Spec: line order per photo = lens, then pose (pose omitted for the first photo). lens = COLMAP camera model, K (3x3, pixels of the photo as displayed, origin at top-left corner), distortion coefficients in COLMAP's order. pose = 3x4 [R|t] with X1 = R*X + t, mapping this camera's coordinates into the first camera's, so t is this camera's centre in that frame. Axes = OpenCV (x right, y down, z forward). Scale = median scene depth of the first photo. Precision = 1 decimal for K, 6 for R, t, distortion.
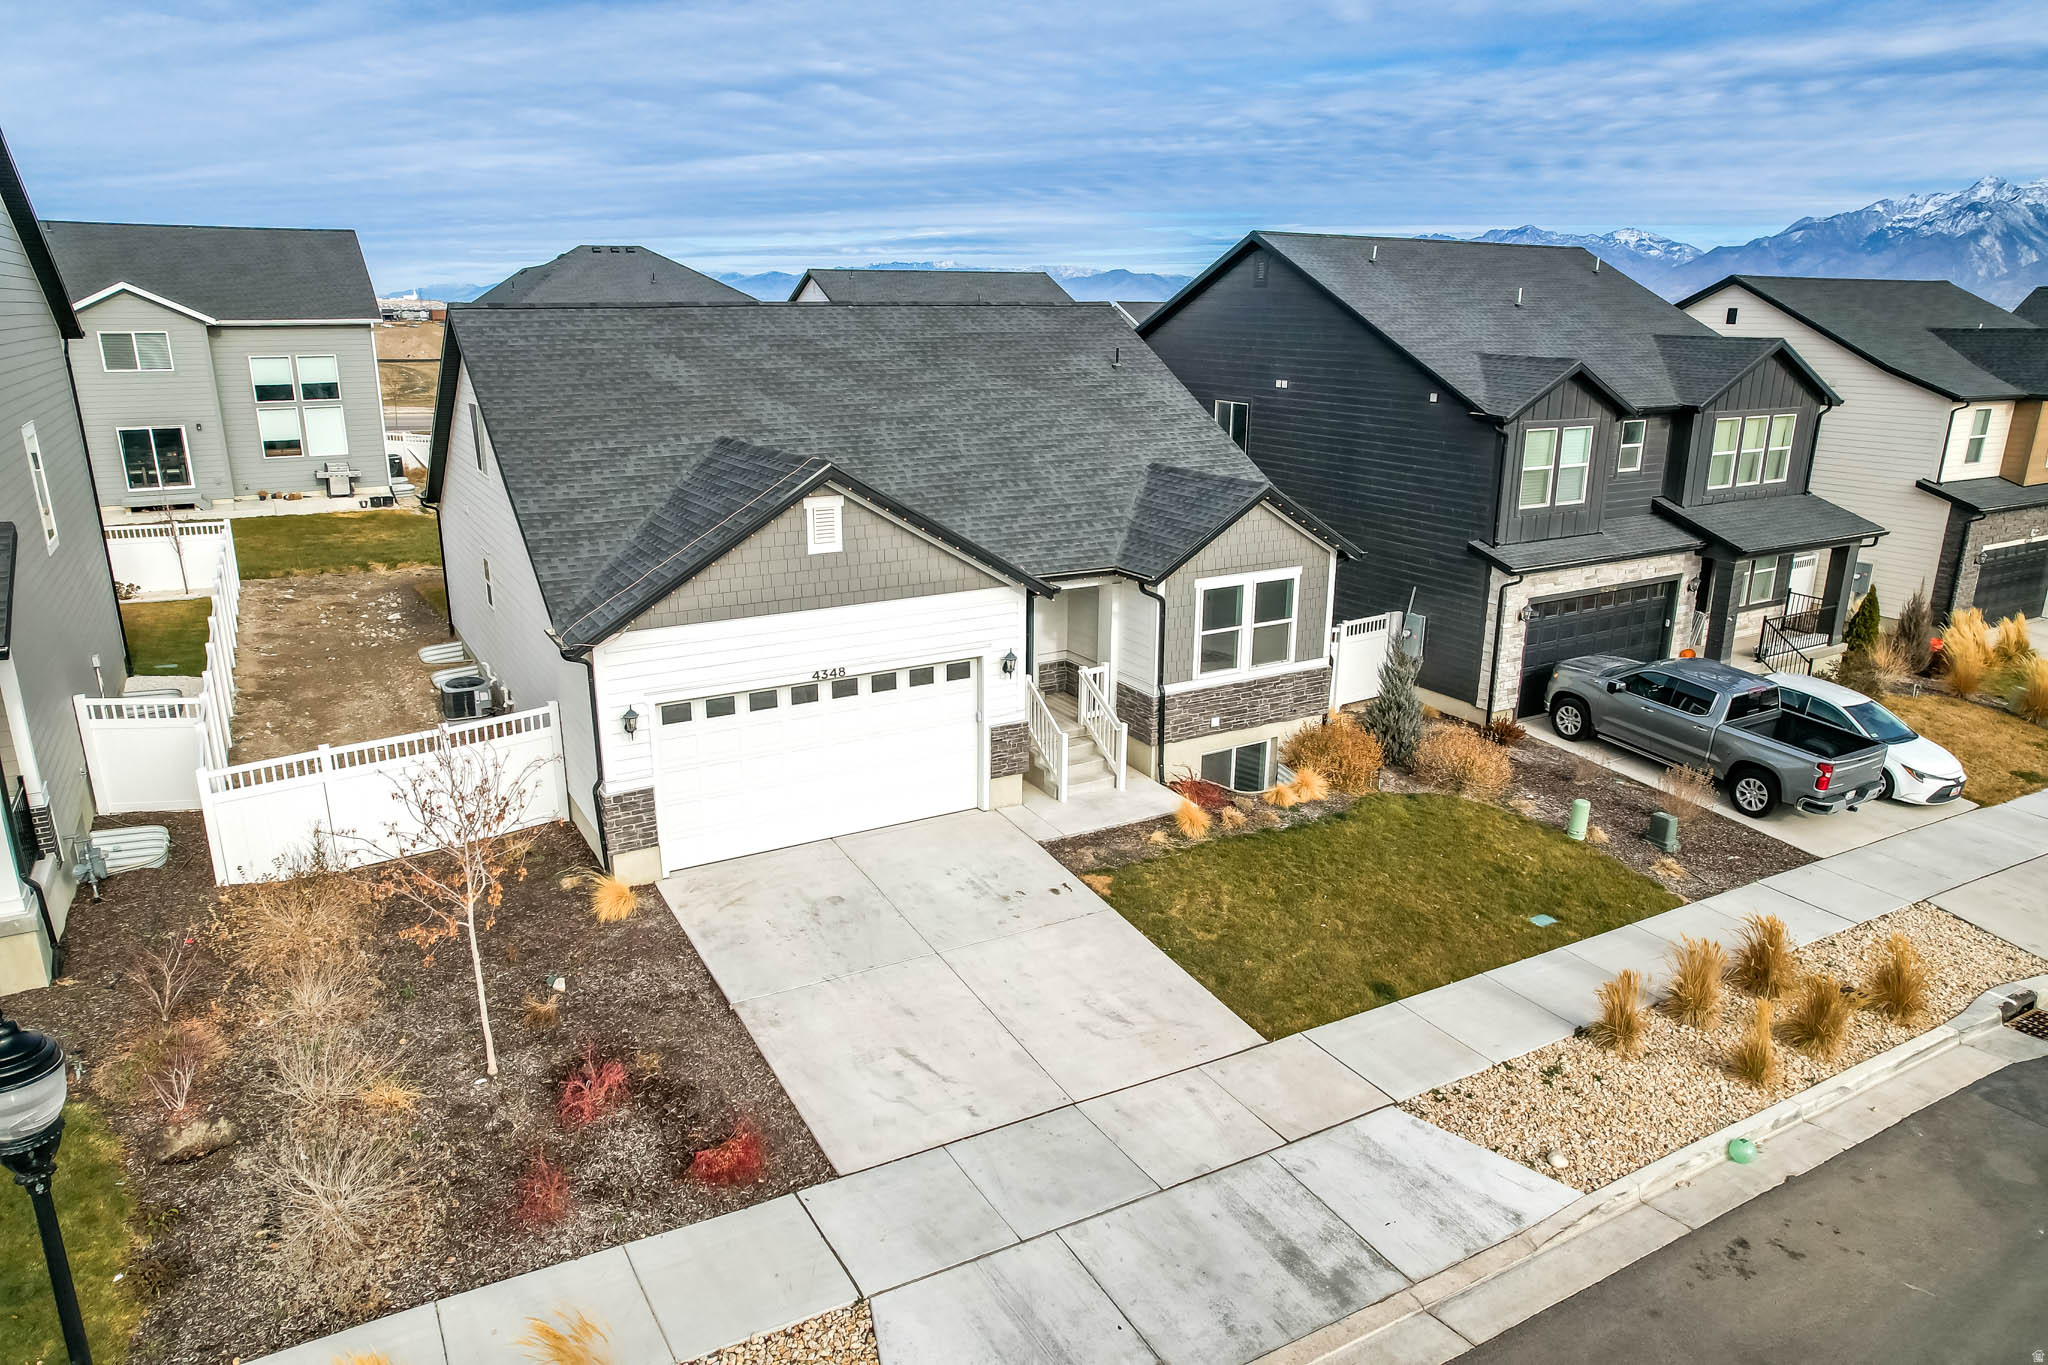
lens RADIAL K [[1309.4, 0, 1017.8], [0, 1309.4, 689.7], [0, 0, 1]] dist [-0.072450, 0.059140]
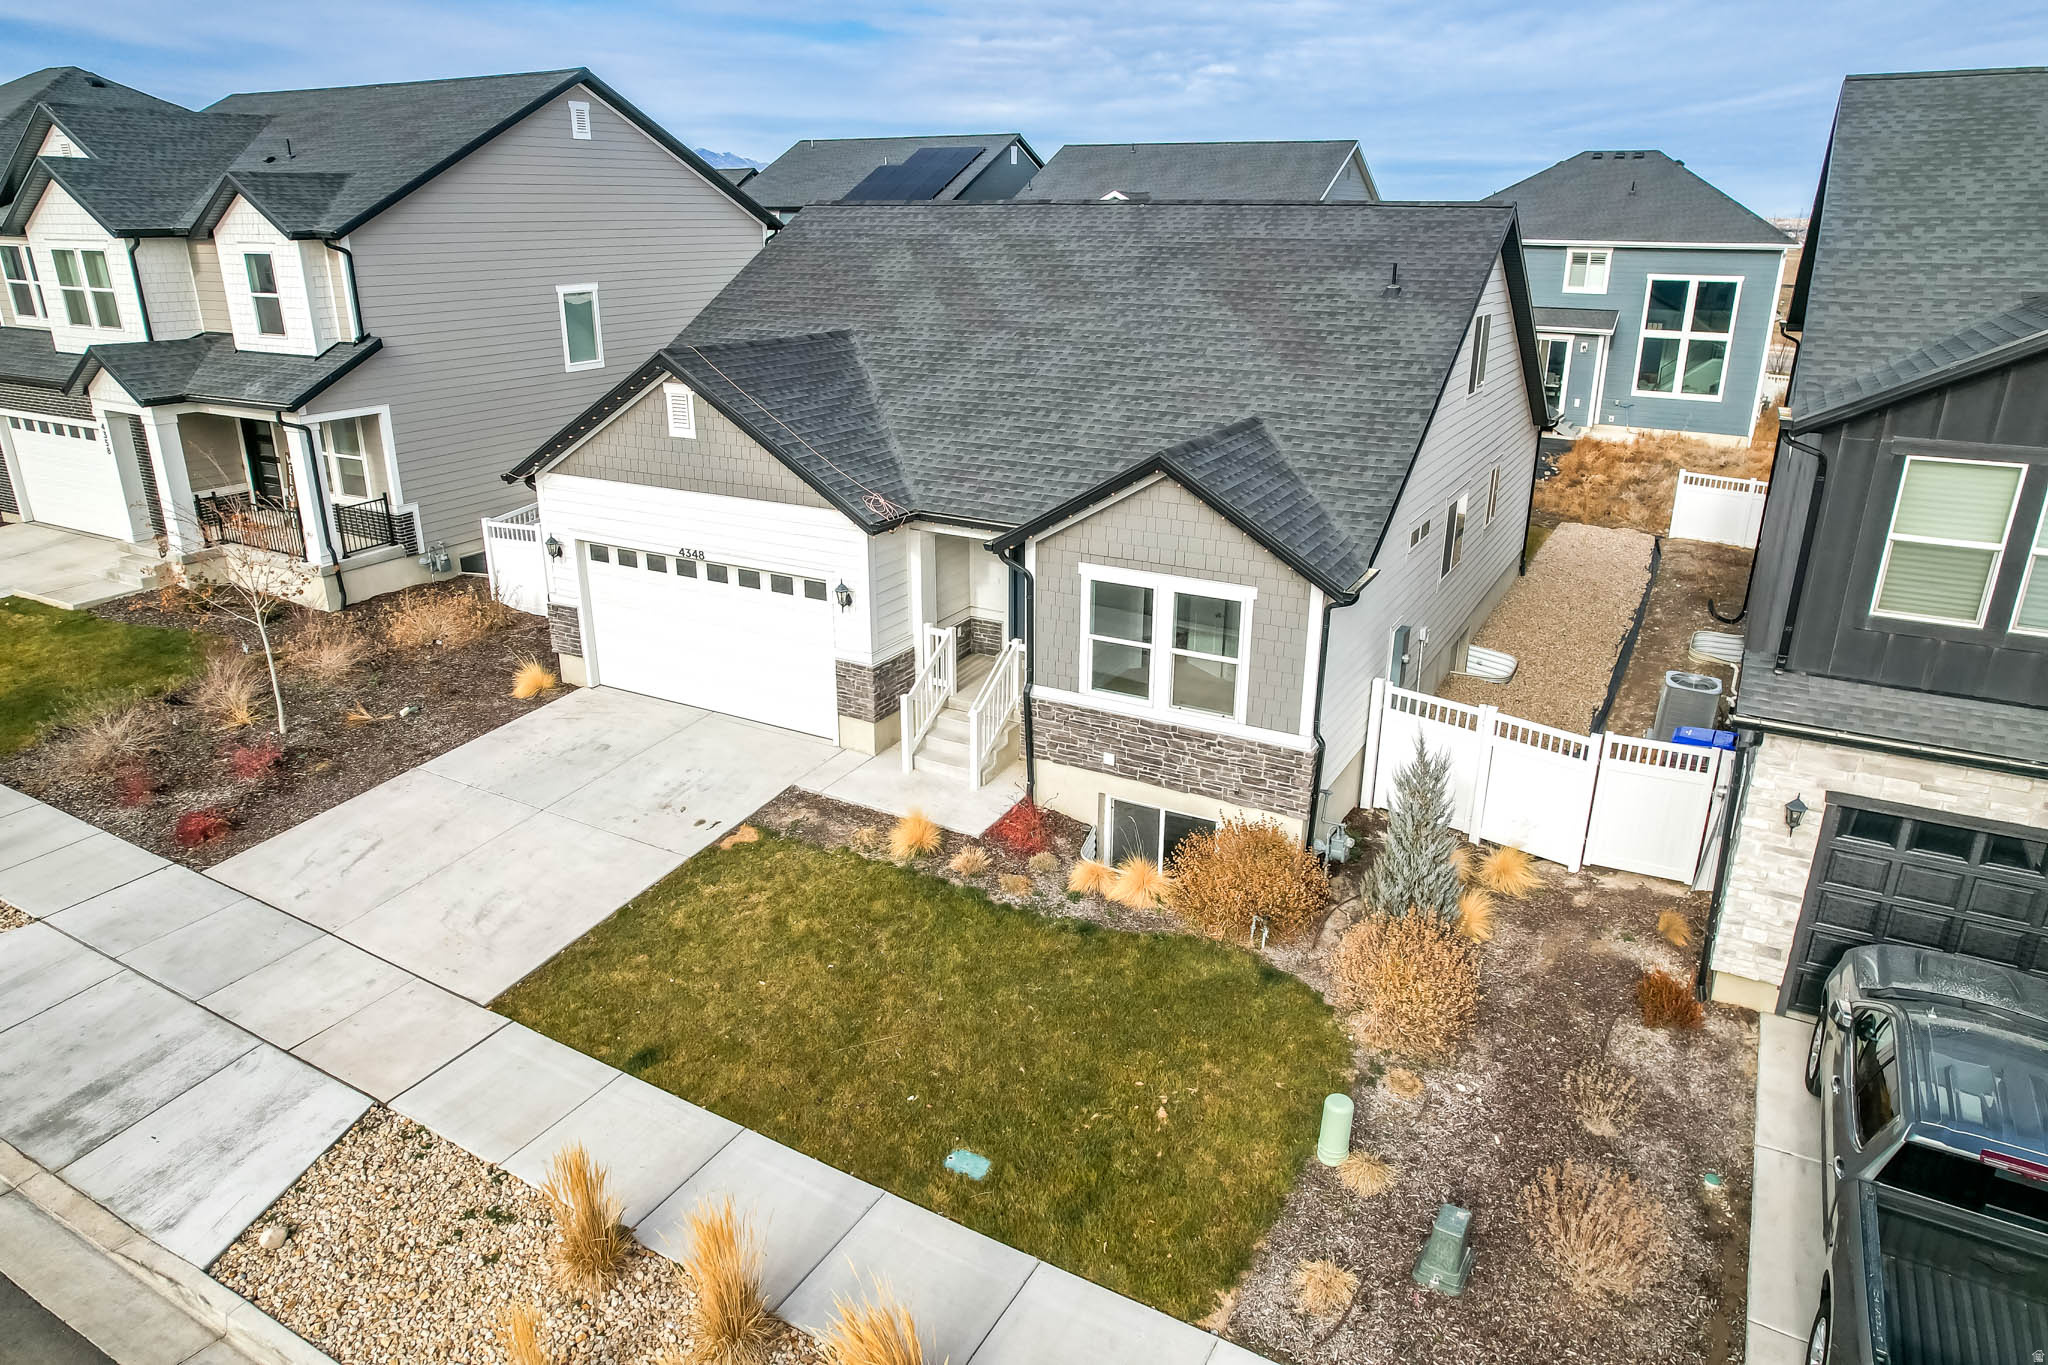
lens RADIAL K [[1309.4, 0, 1017.8], [0, 1309.4, 689.7], [0, 0, 1]] dist [-0.072450, 0.059140]
pose [[0.505233, 0.293728, -0.811457, 0.735047], [-0.248880, 0.949936, 0.188895, -0.144666], [0.826316, 0.106519, 0.553042, 0.542156]]
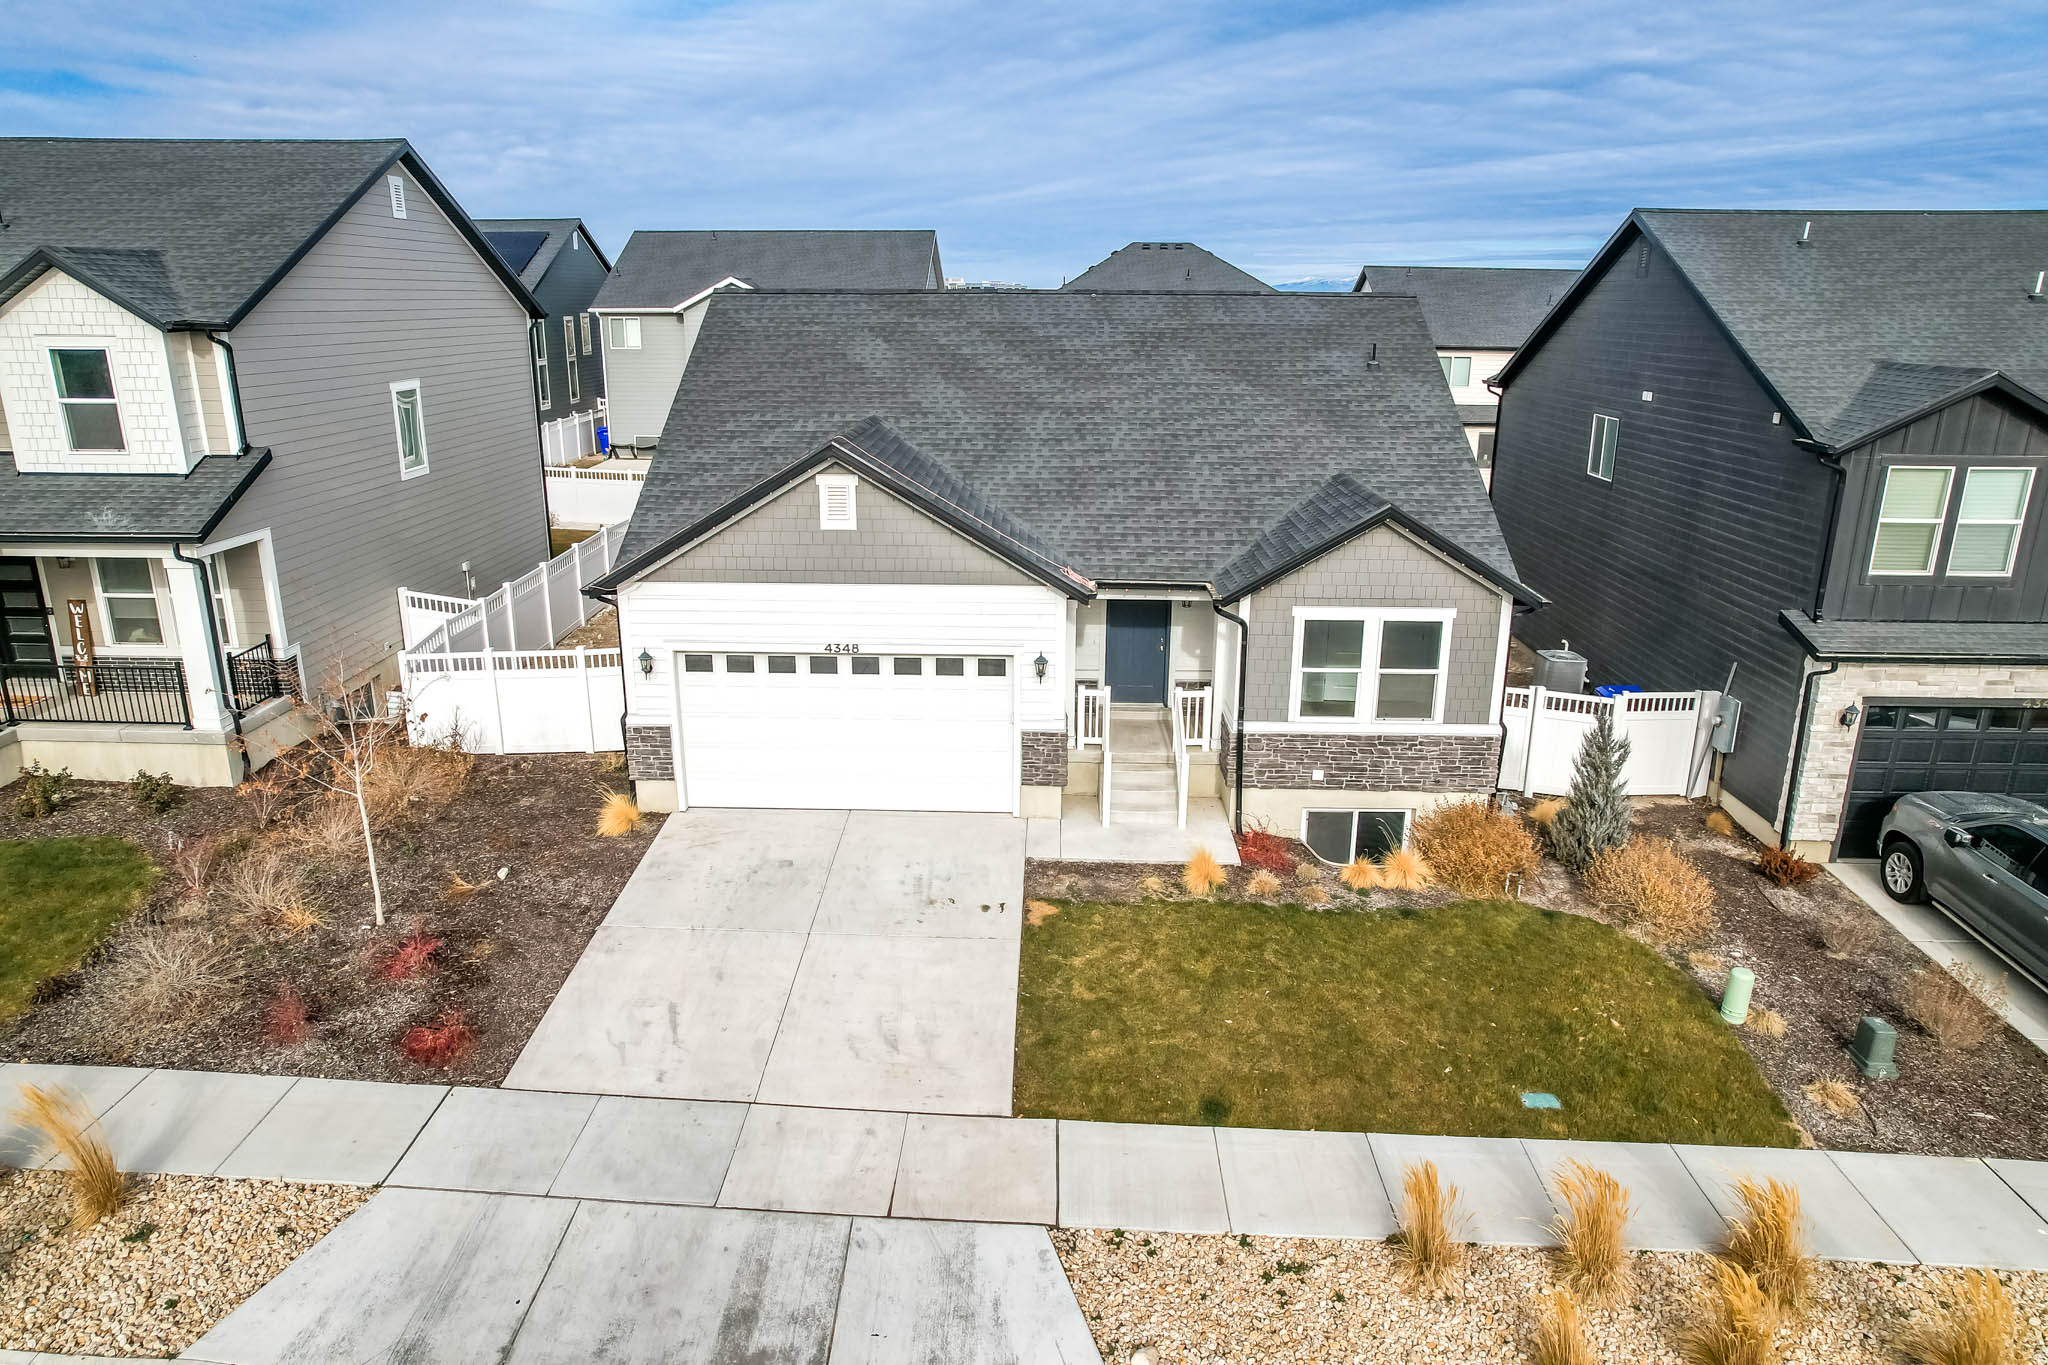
lens RADIAL K [[1309.4, 0, 1017.8], [0, 1309.4, 689.7], [0, 0, 1]] dist [-0.072450, 0.059140]
pose [[0.849374, 0.151741, -0.505508, 0.414518], [-0.153295, 0.987417, 0.038826, -0.034358], [0.505038, 0.044514, 0.861948, 0.158735]]
